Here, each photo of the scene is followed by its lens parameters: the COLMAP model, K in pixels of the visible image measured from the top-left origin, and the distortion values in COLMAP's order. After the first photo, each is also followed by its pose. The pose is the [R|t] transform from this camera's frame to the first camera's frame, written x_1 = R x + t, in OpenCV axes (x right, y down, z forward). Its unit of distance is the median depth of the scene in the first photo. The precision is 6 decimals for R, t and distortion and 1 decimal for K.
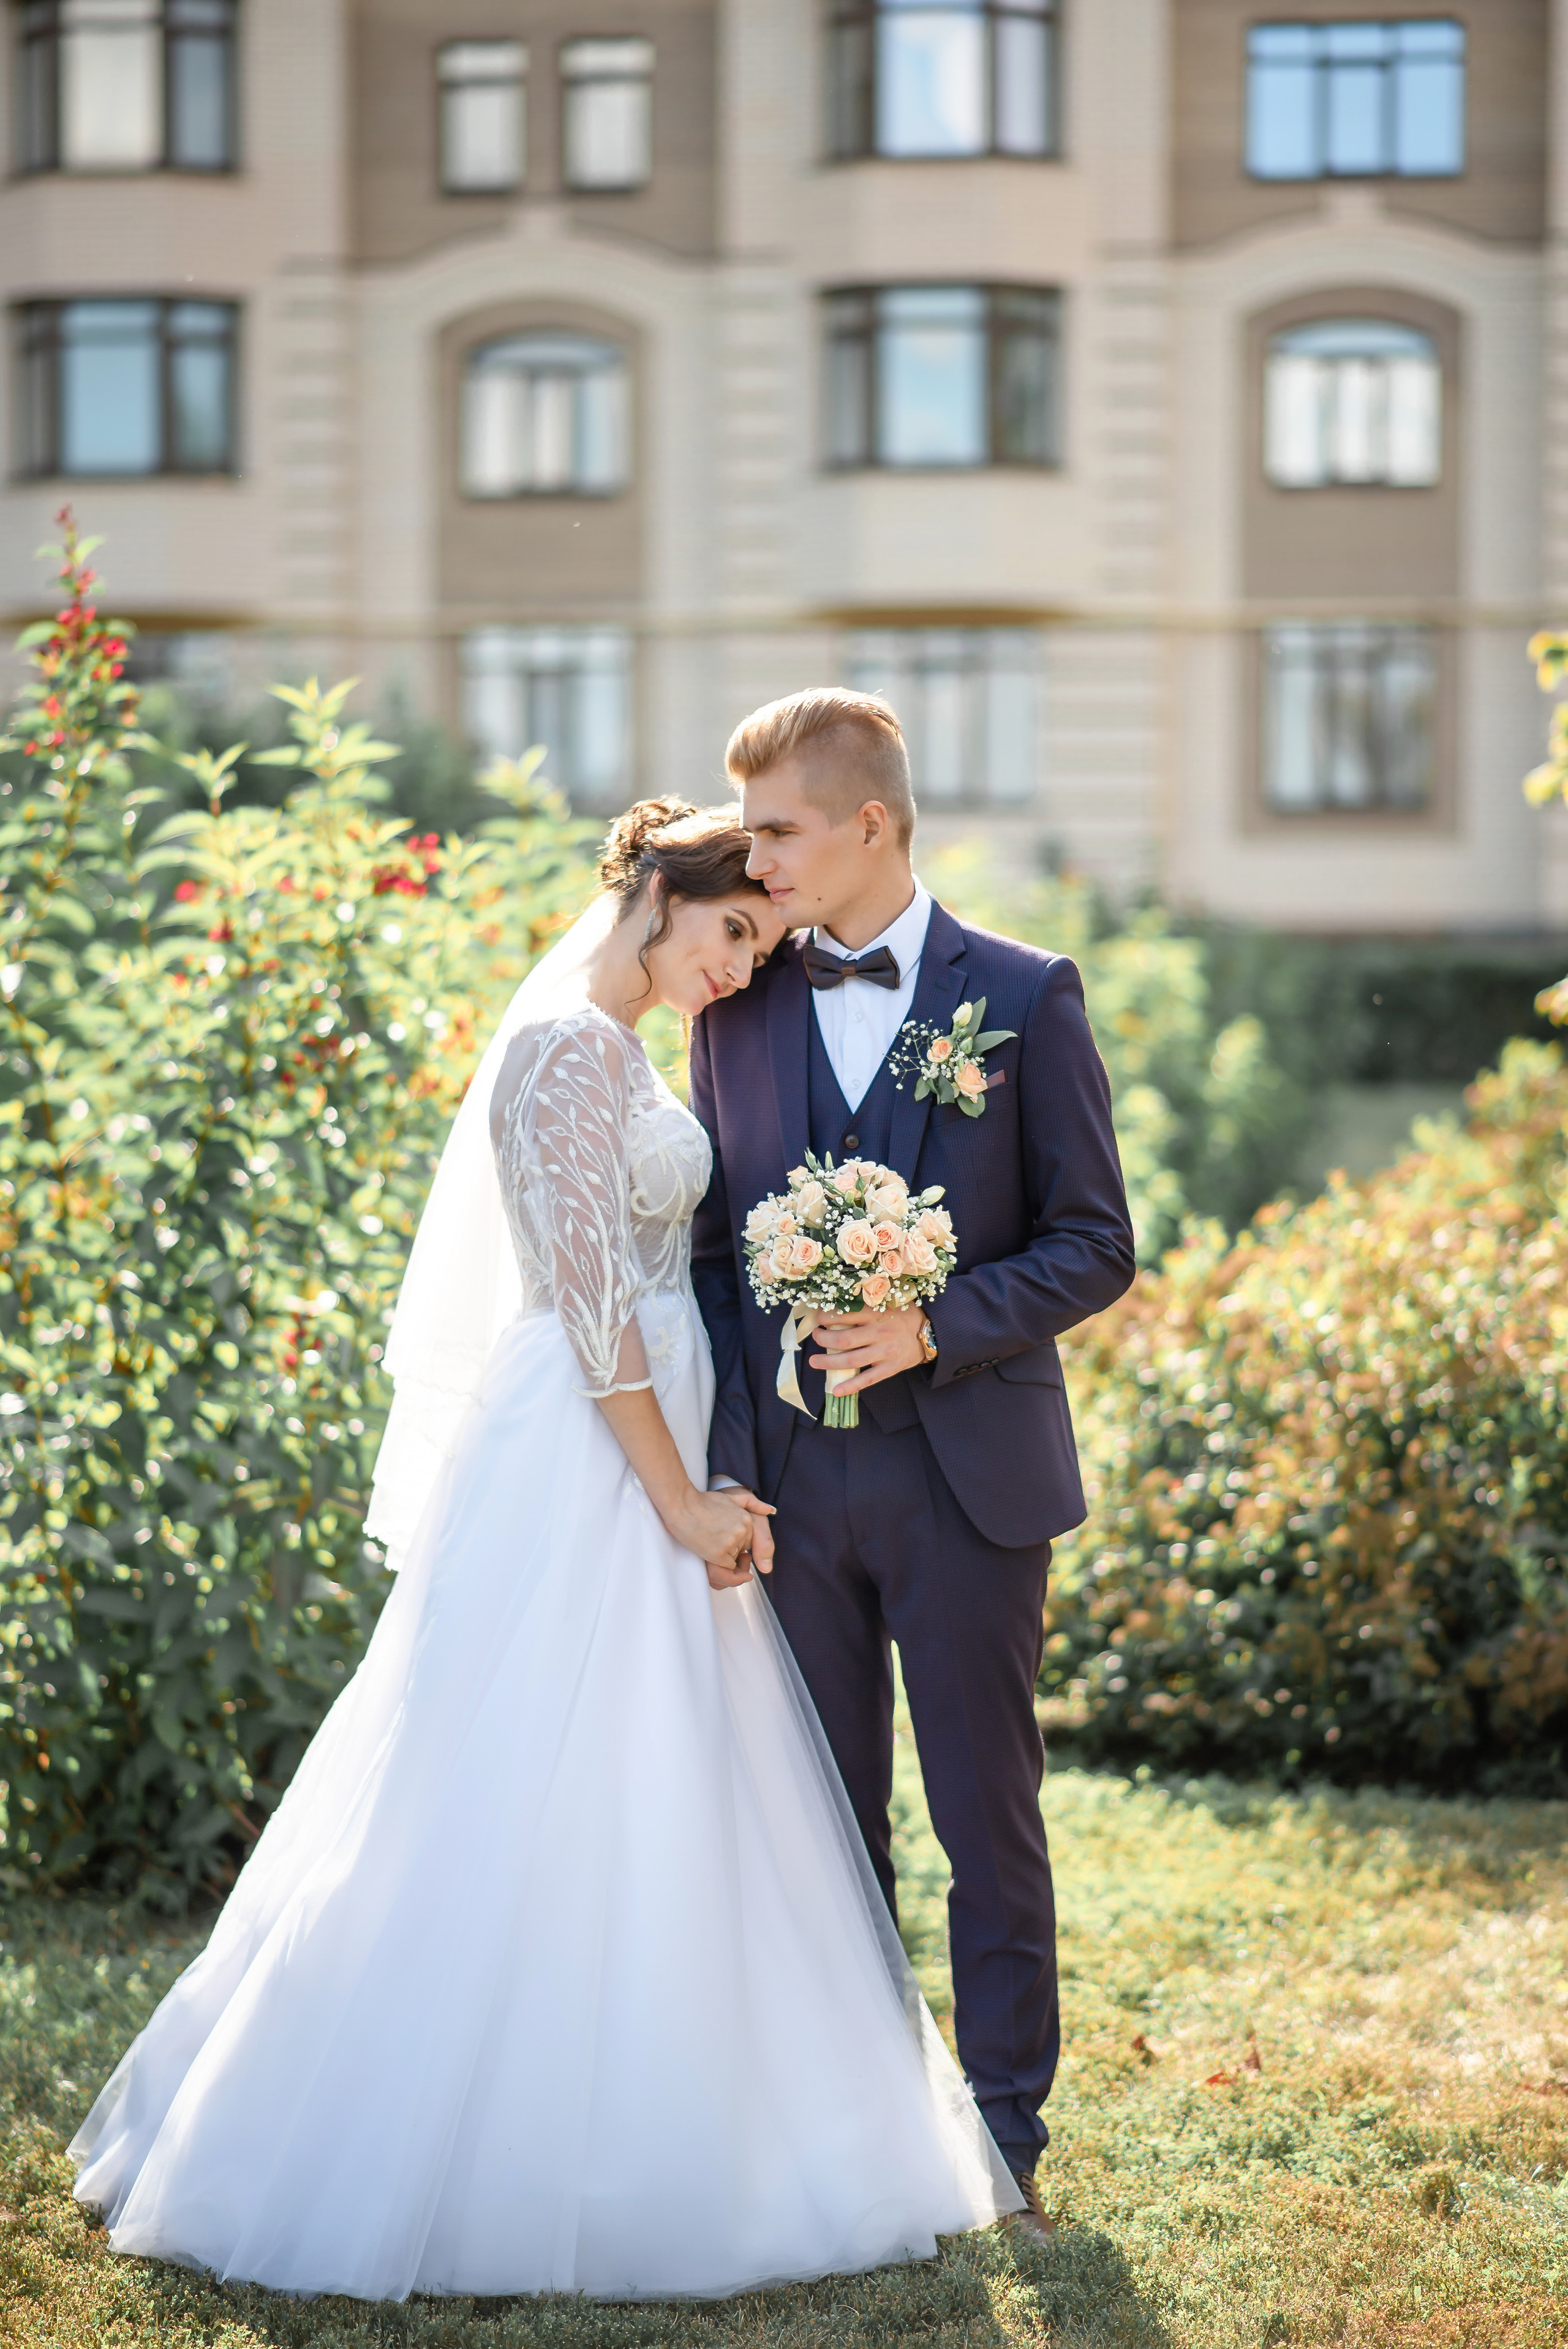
lens RADIAL K [[6309.8, 0, 784.0], [0, 6309.8, 1174.5], [0, 0, 1]] dist [0.043460, 1.075401]
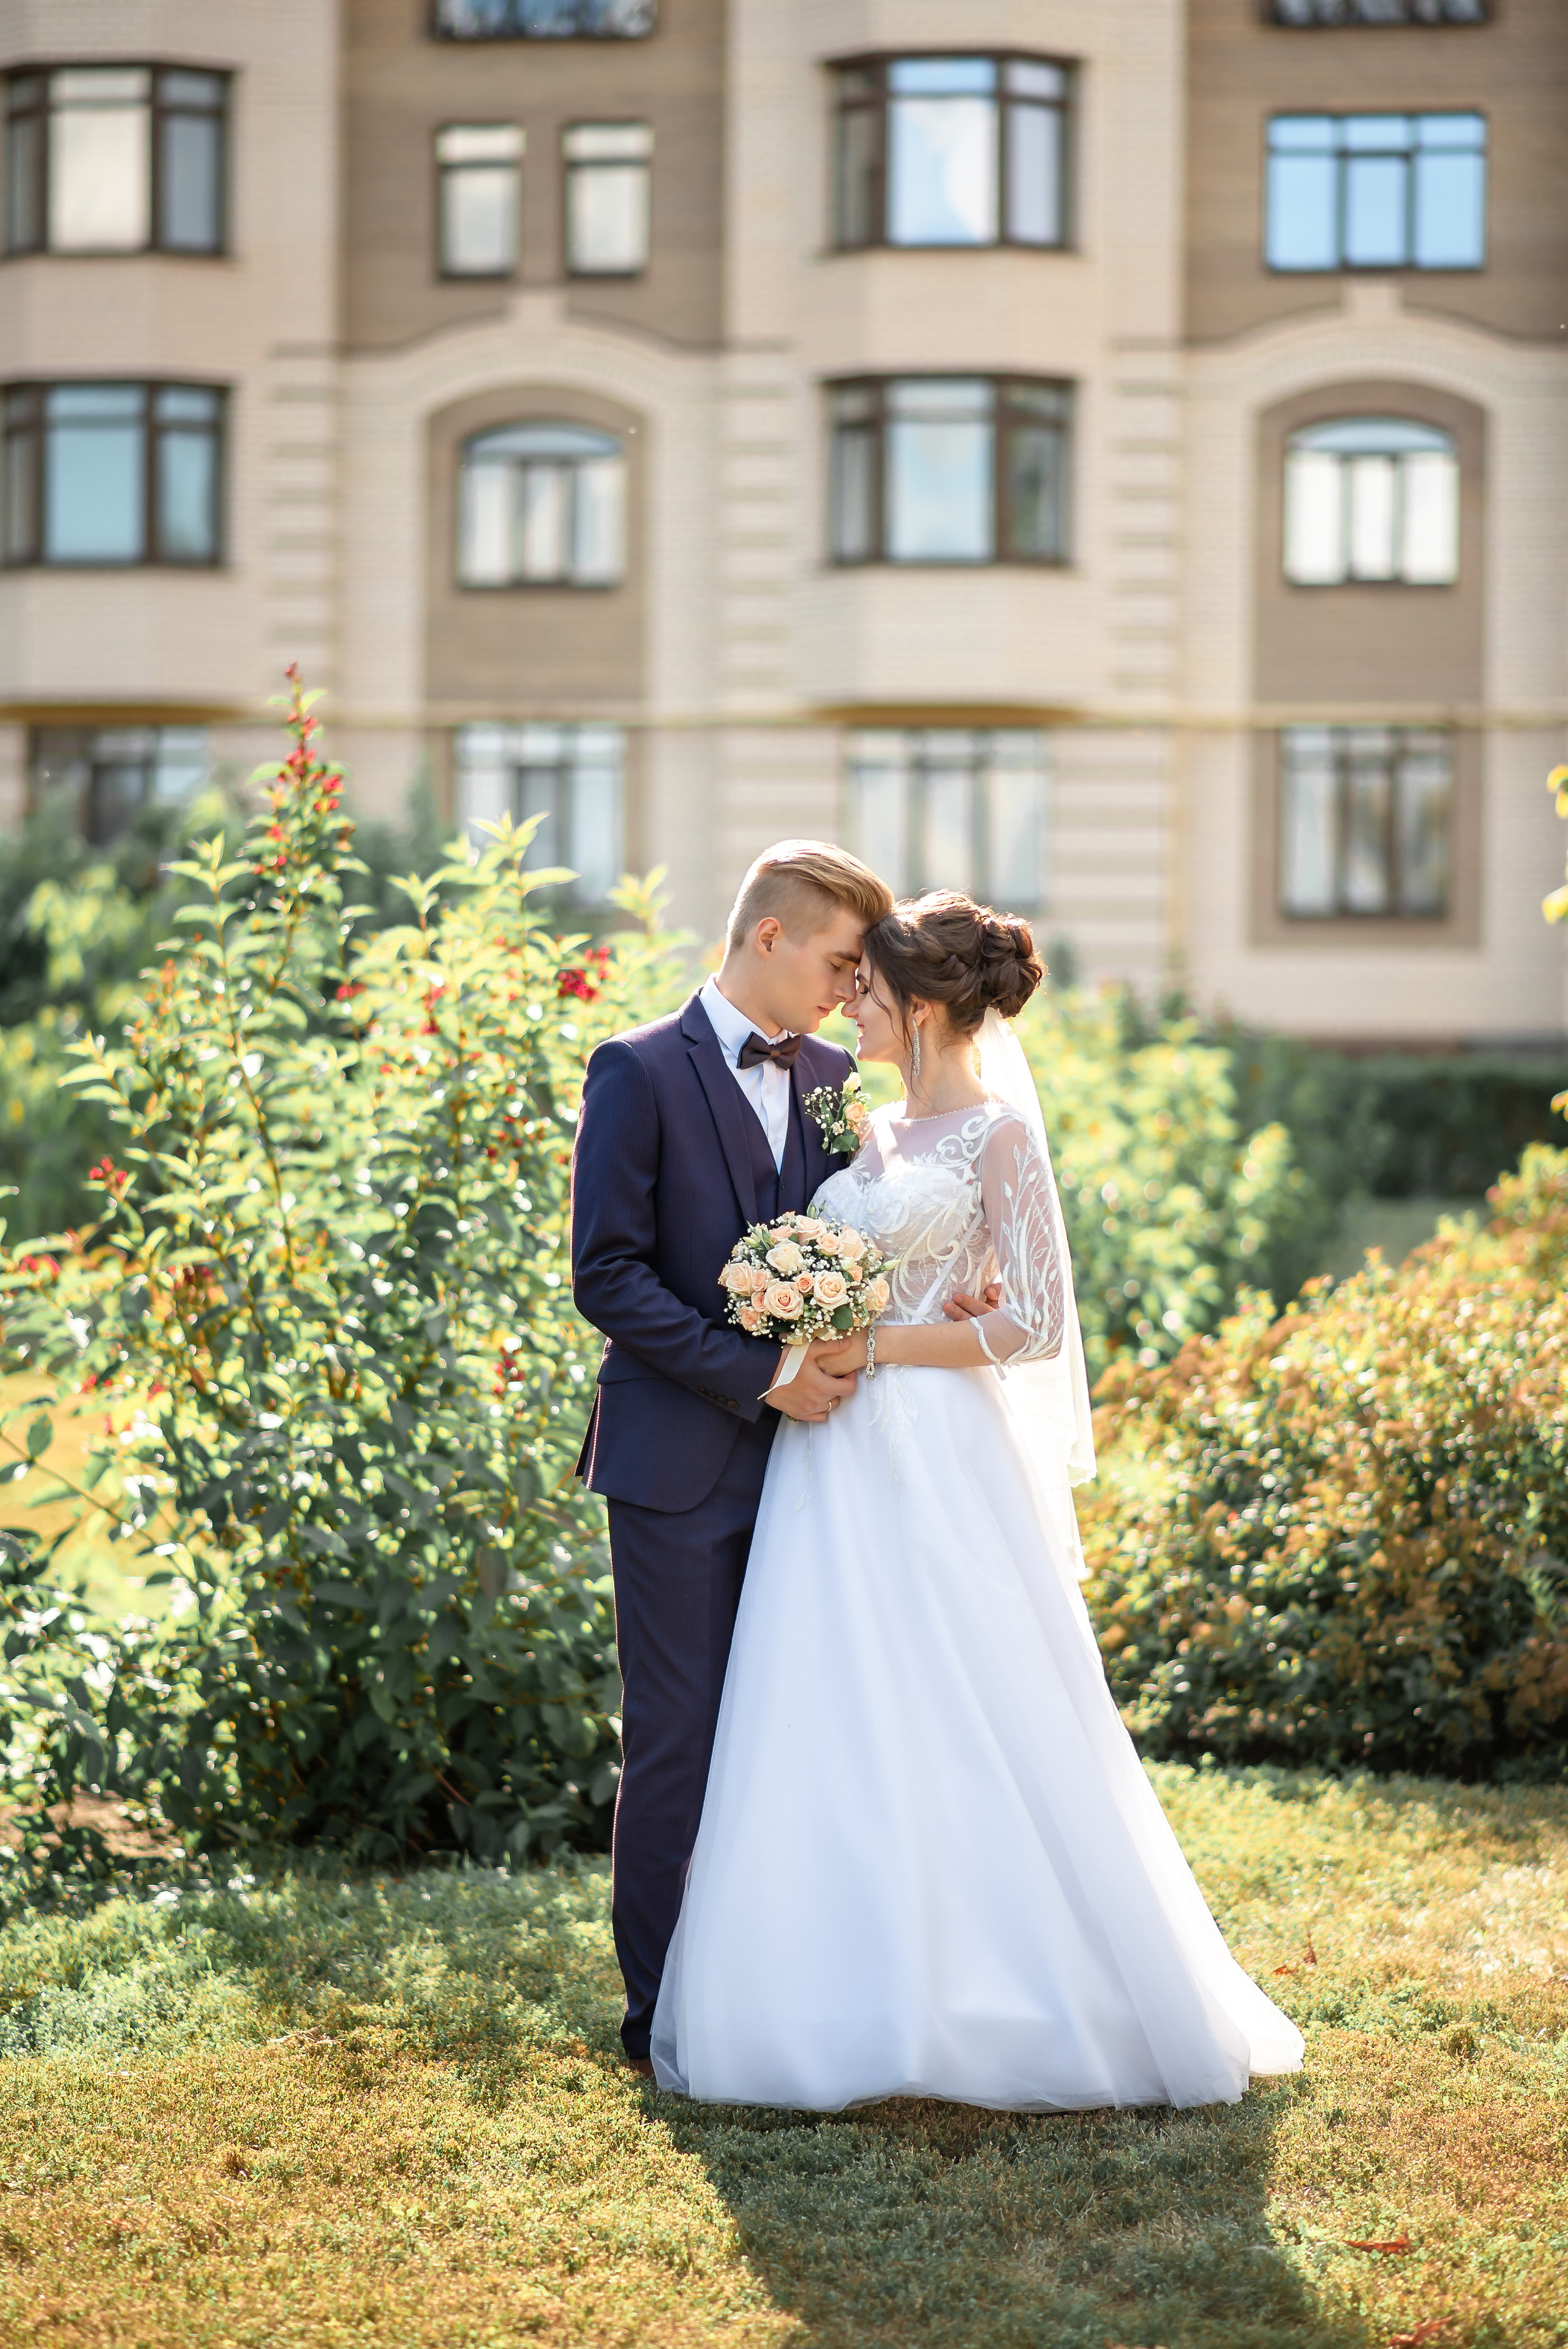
lens RADIAL K [[6632.6, 0, 784.0], [0, 6632.6, 1174.5], [0, 0, 1]] dist [0.036610, 0.685942]
pose [[0.999966, 0.007907, 0.002517, -0.022863], [-0.007861, 0.999805, -0.018098, 0.009343], [-0.002659, 0.018078, 0.999833, -0.204304]]
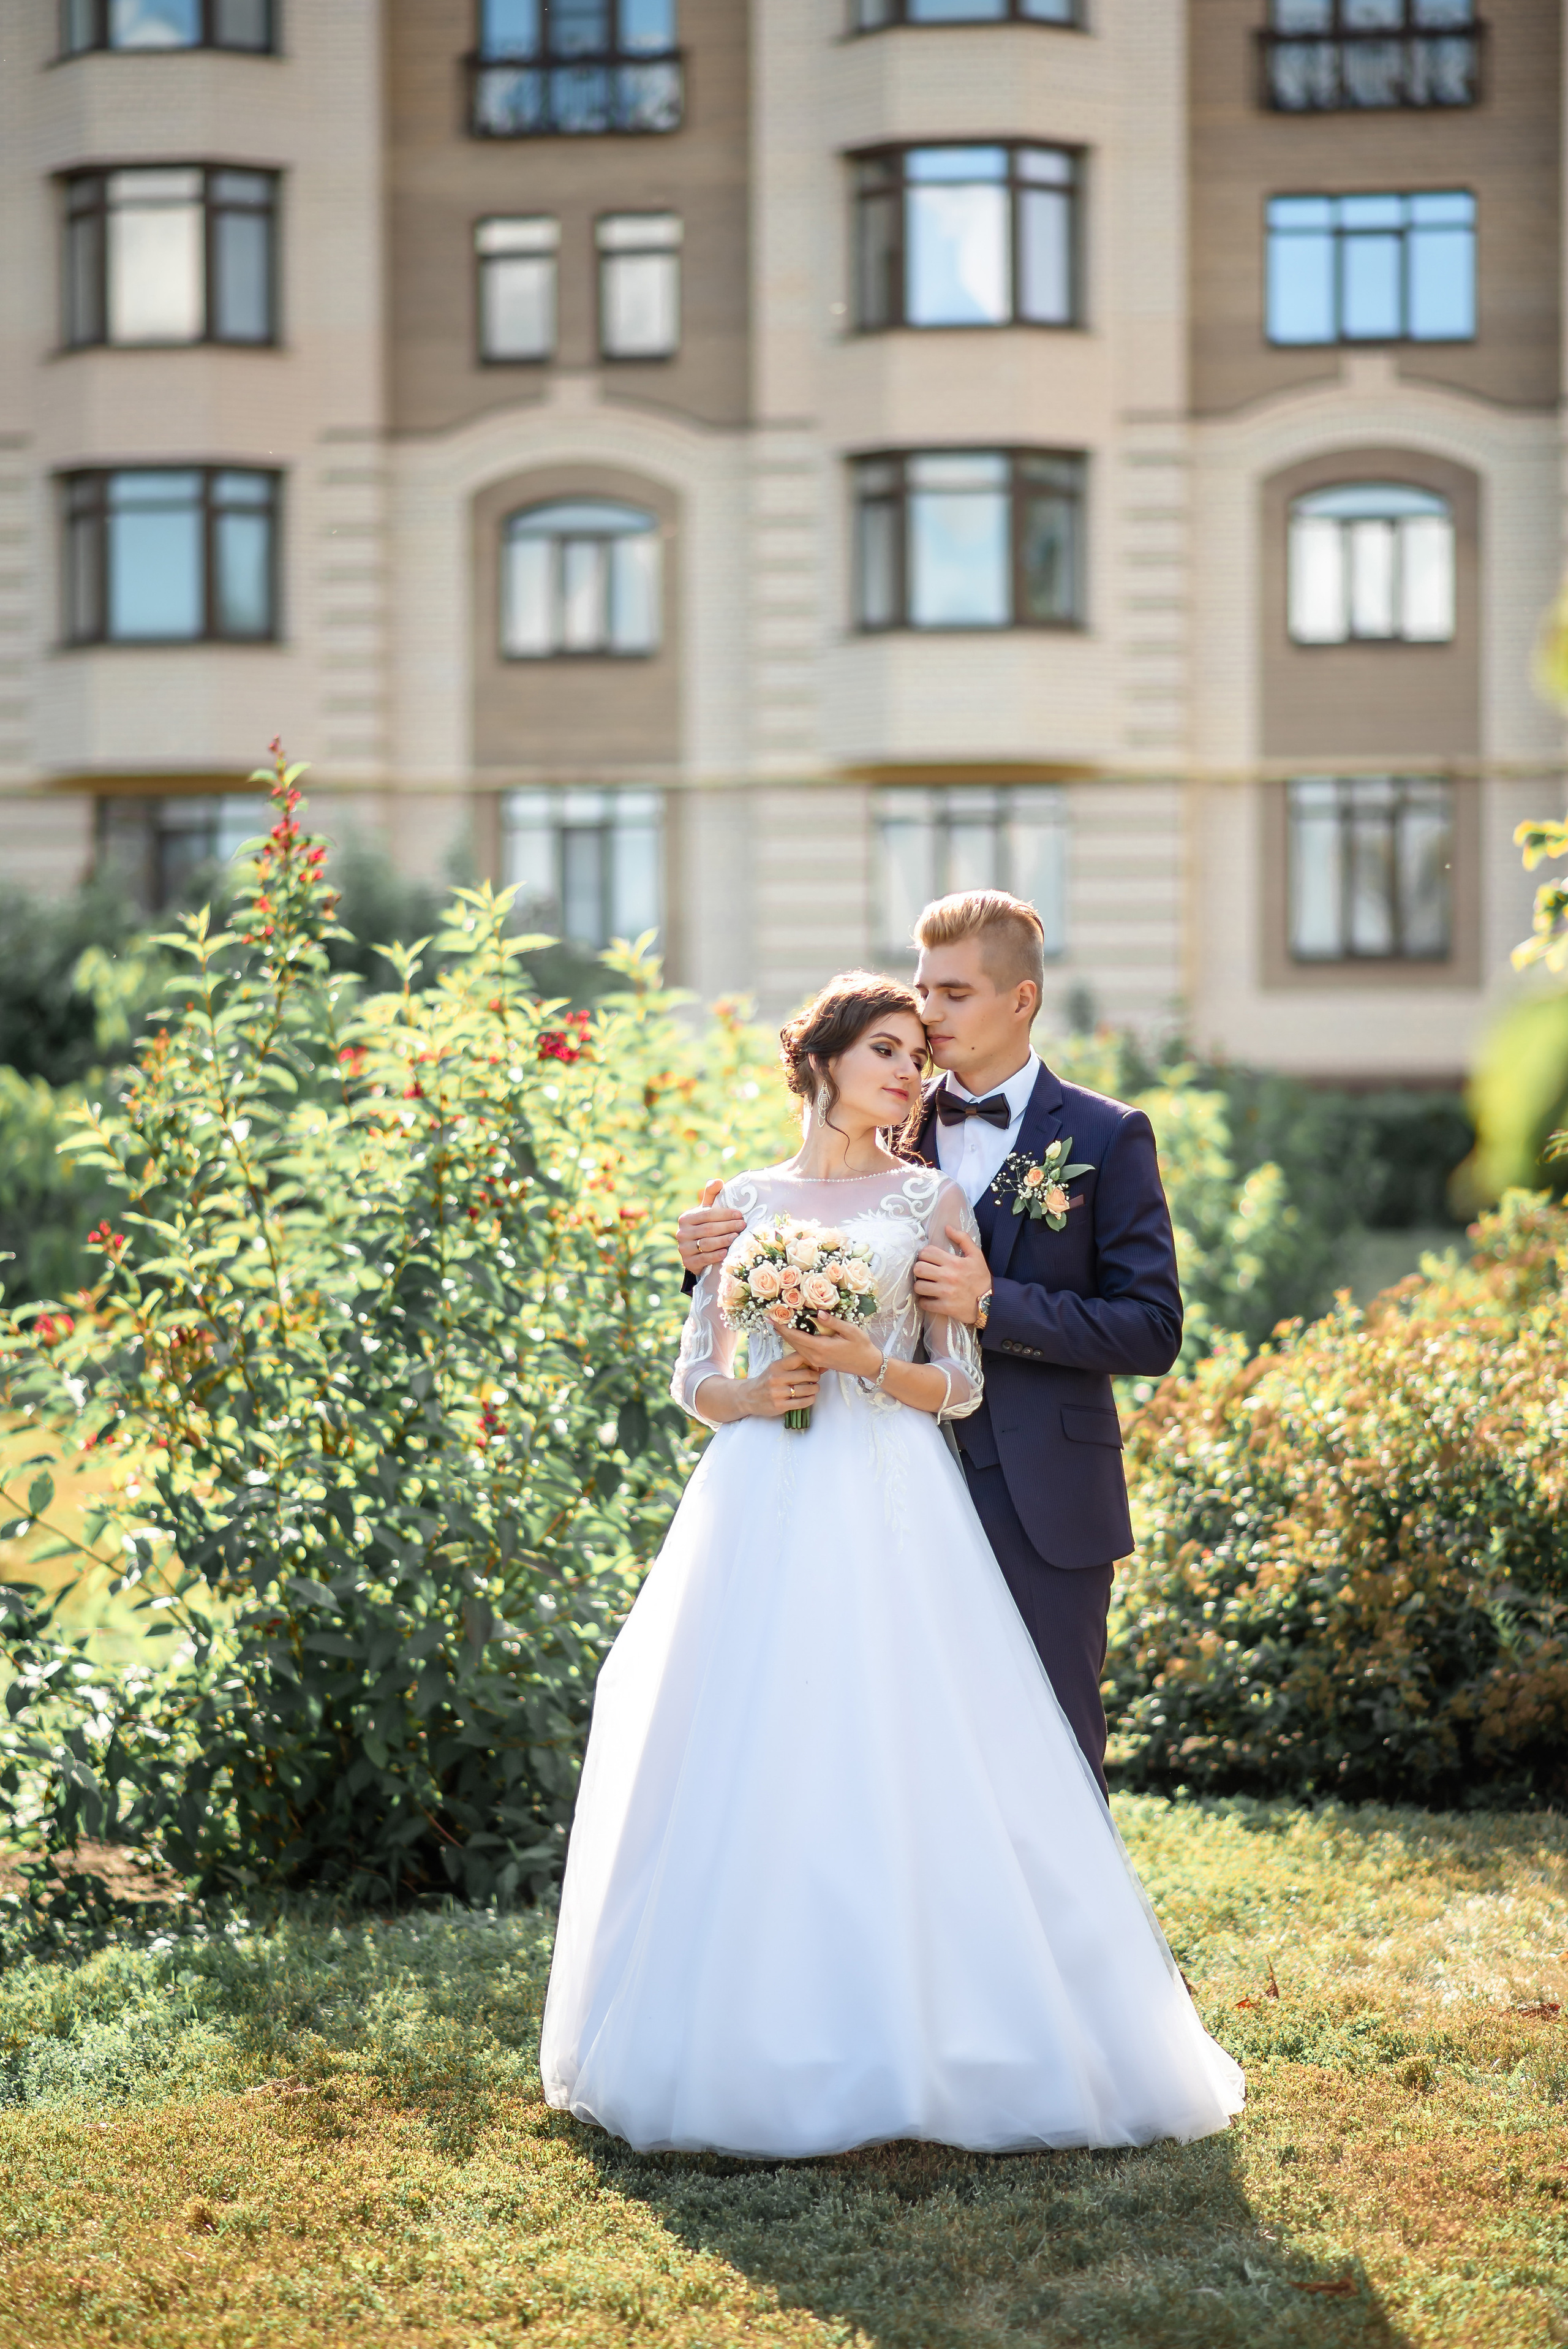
lens RADIAL K [[6309.8, 0, 784.0], [0, 6309.8, 1174.5], [0, 0, 1]] dist [0.043460, 1.075401]
pose [[0.999973, -0.006018, -0.004266, -0.011508], [0.005914, 0.999696, -0.023940, 0.005967], [0.004408, 0.023915, 0.999704, -0.181673]]
